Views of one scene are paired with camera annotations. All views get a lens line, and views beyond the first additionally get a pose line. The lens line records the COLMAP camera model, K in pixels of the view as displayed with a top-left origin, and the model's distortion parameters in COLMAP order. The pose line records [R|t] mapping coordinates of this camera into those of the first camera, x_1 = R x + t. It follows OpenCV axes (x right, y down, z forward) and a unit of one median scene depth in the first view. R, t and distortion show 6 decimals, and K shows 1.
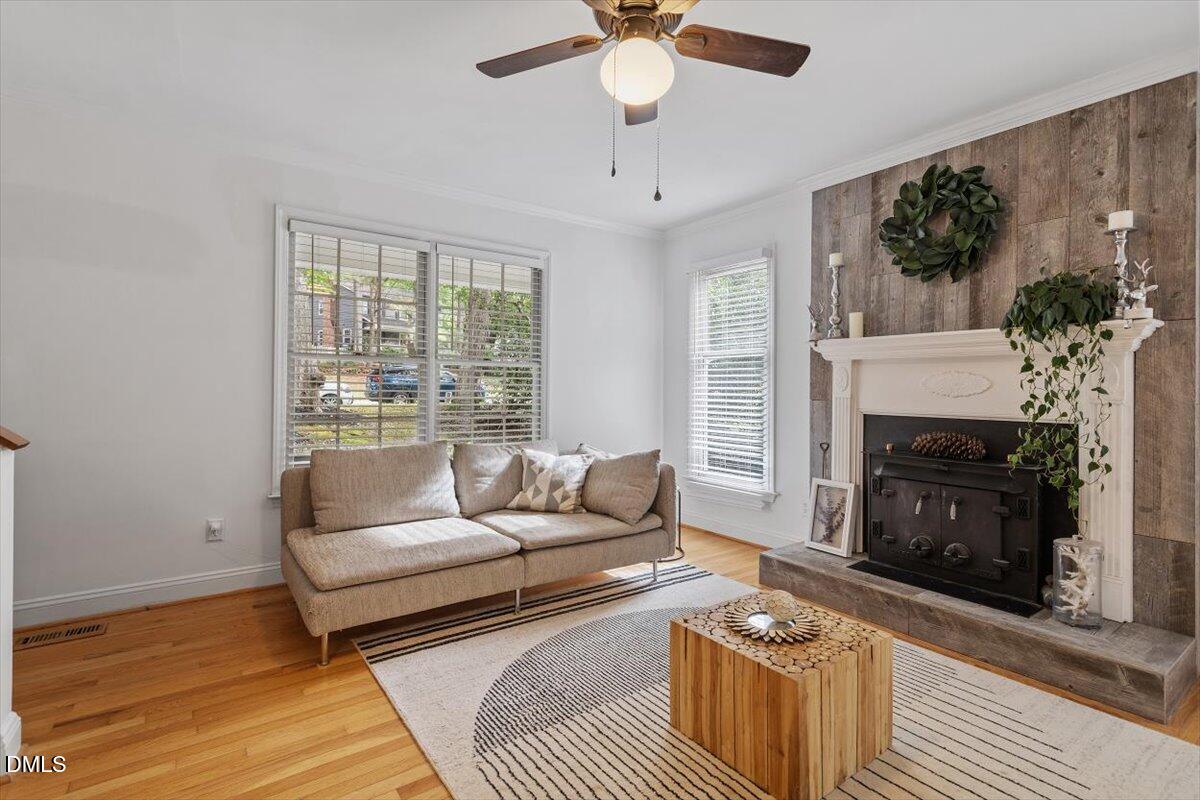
lens RADIAL K [[570.8, 0, 622.7], [0, 570.8, 386.1], [0, 0, 1]] dist [-0.005681, -0.001162]
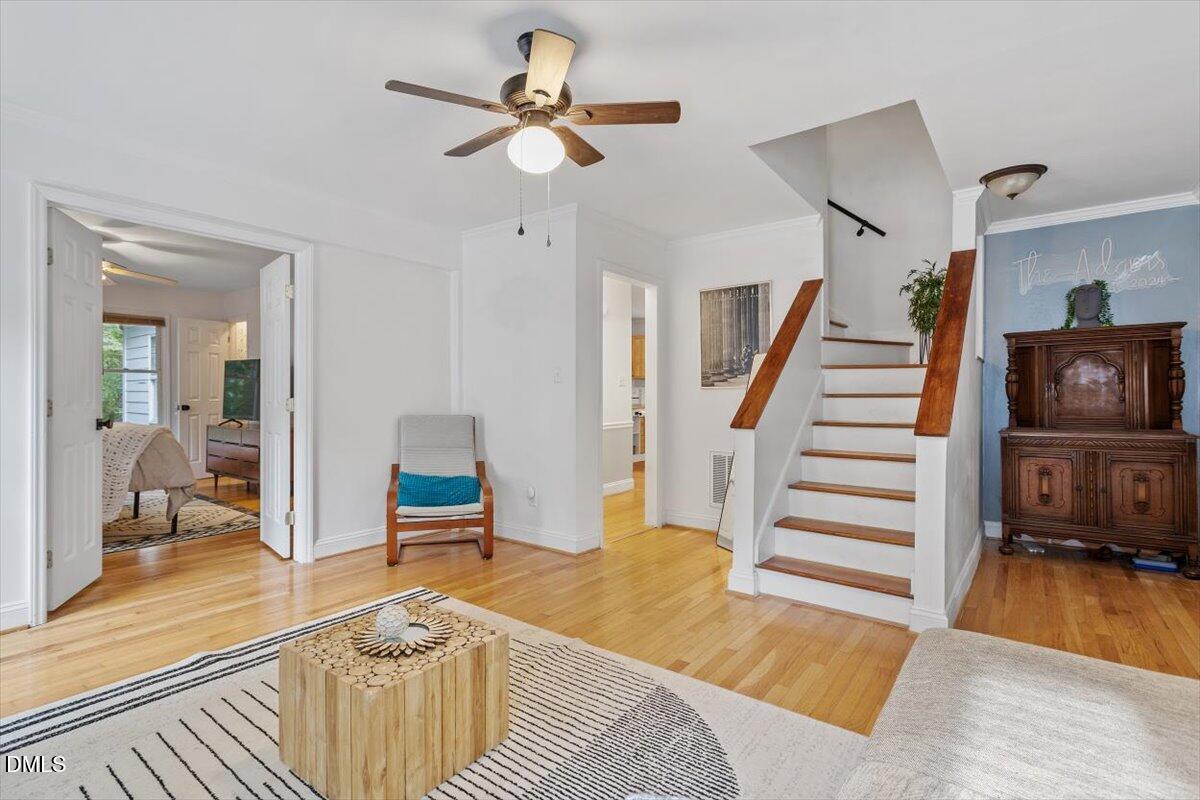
lens RADIAL K [[570.8, 0, 597.3], [0, 570.8, 396.8], [0, 0, 1]] dist [-0.005681, -0.001162]
pose [[-0.965644, -0.003129, -0.259850, 0.129396], [-0.004257, 0.999984, 0.003777, 0.001661], [0.259834, 0.004753, -0.965642, 1.335737]]
